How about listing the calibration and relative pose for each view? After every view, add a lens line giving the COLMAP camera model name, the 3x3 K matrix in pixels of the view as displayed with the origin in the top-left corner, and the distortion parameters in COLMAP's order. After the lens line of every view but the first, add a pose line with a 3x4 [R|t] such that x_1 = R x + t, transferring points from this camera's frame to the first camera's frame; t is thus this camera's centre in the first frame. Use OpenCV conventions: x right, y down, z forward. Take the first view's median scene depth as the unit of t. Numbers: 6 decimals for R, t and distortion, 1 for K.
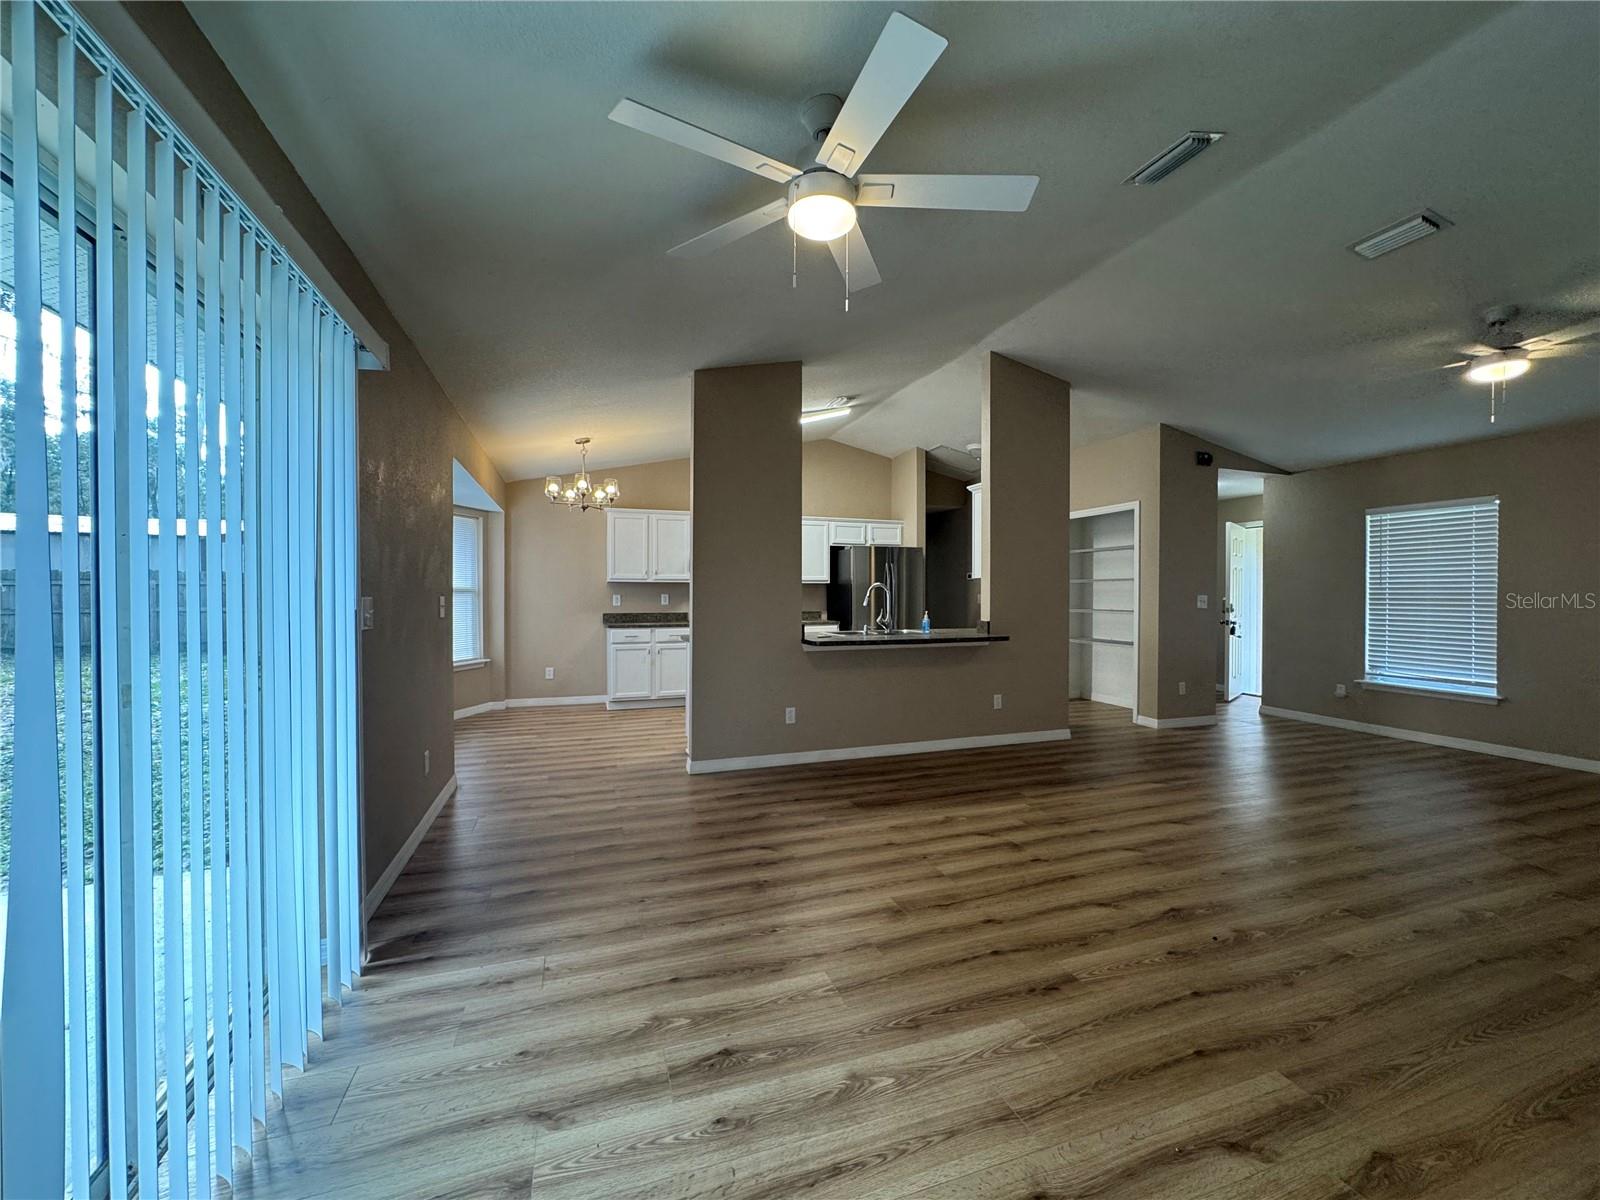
lens RADIAL K [[638.5, 0, 802.0], [0, 638.5, 602.0], [0, 0, 1]] dist [0.001891, -0.000101]
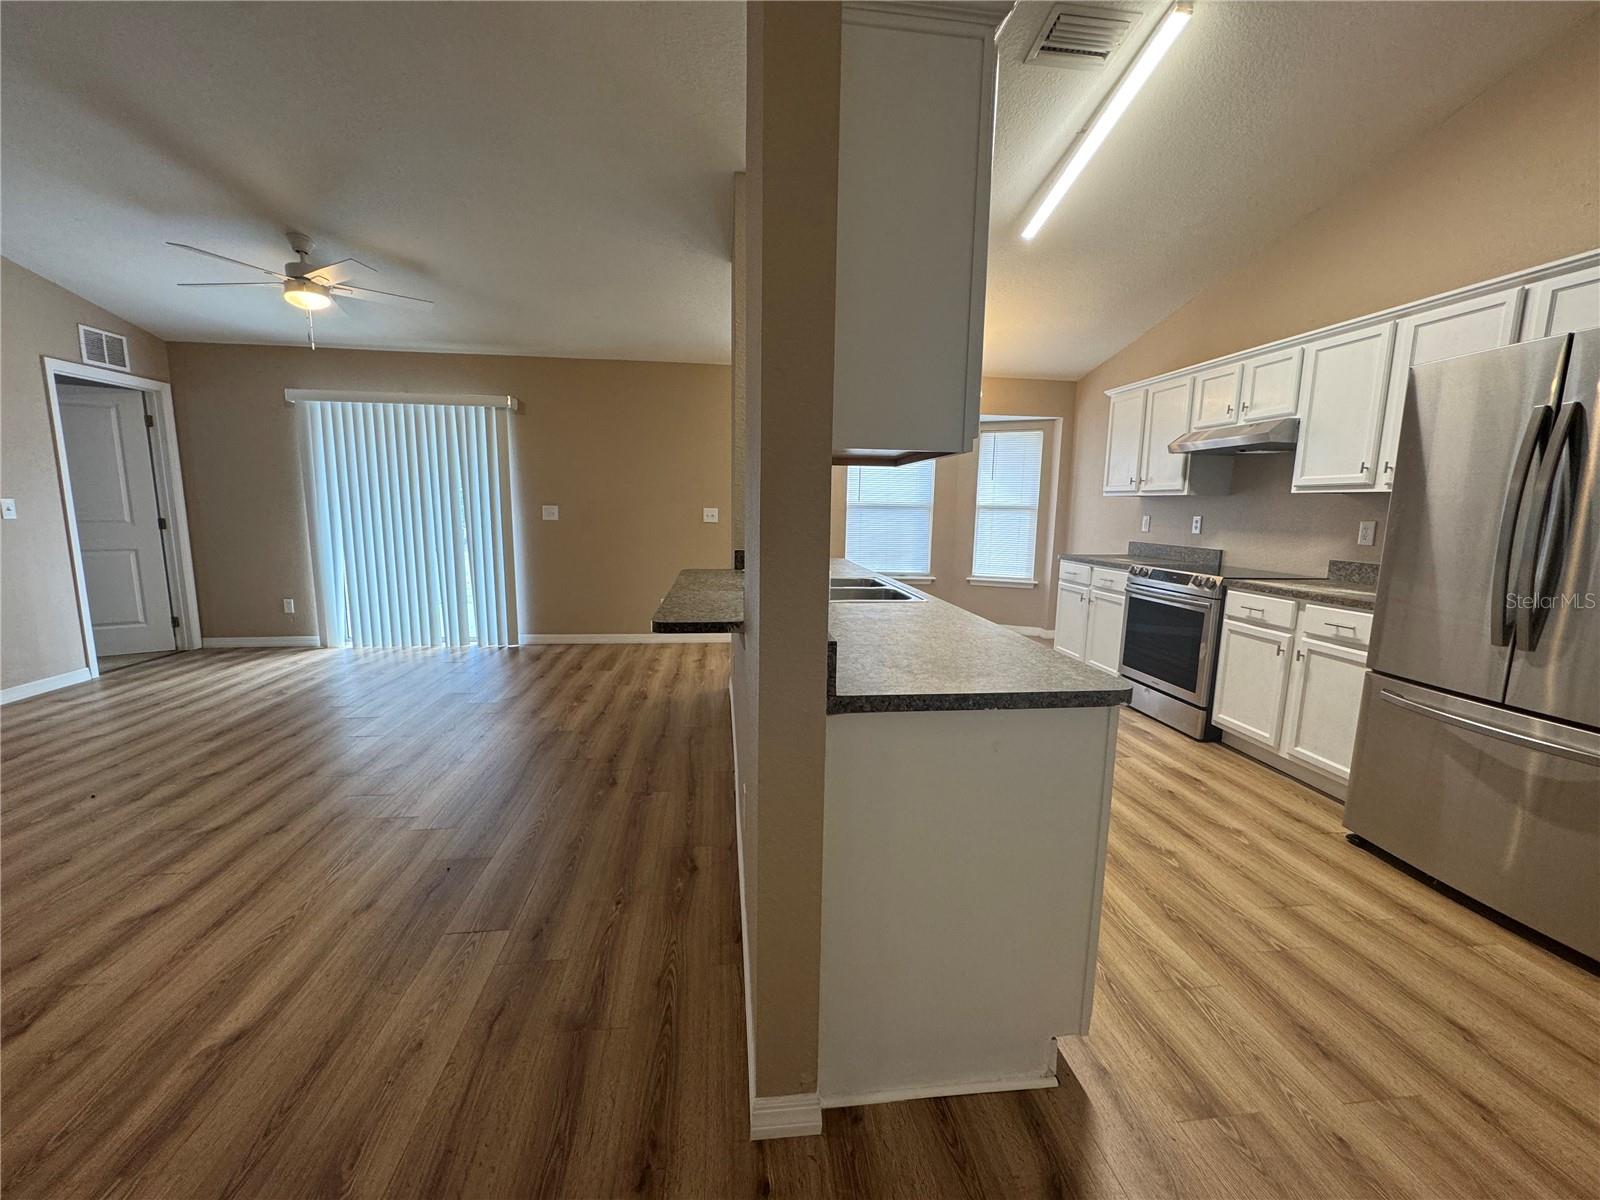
lens RADIAL K [[638.5, 0, 793.4], [0, 638.5, 604.7], [0, 0, 1]] dist [0.001891, -0.000101]
pose [[-0.215027, 0.143931, -0.965944, 0.920148], [-0.032680, 0.987466, 0.154412, -0.025841], [0.976061, 0.064770, -0.207628, 1.568417]]
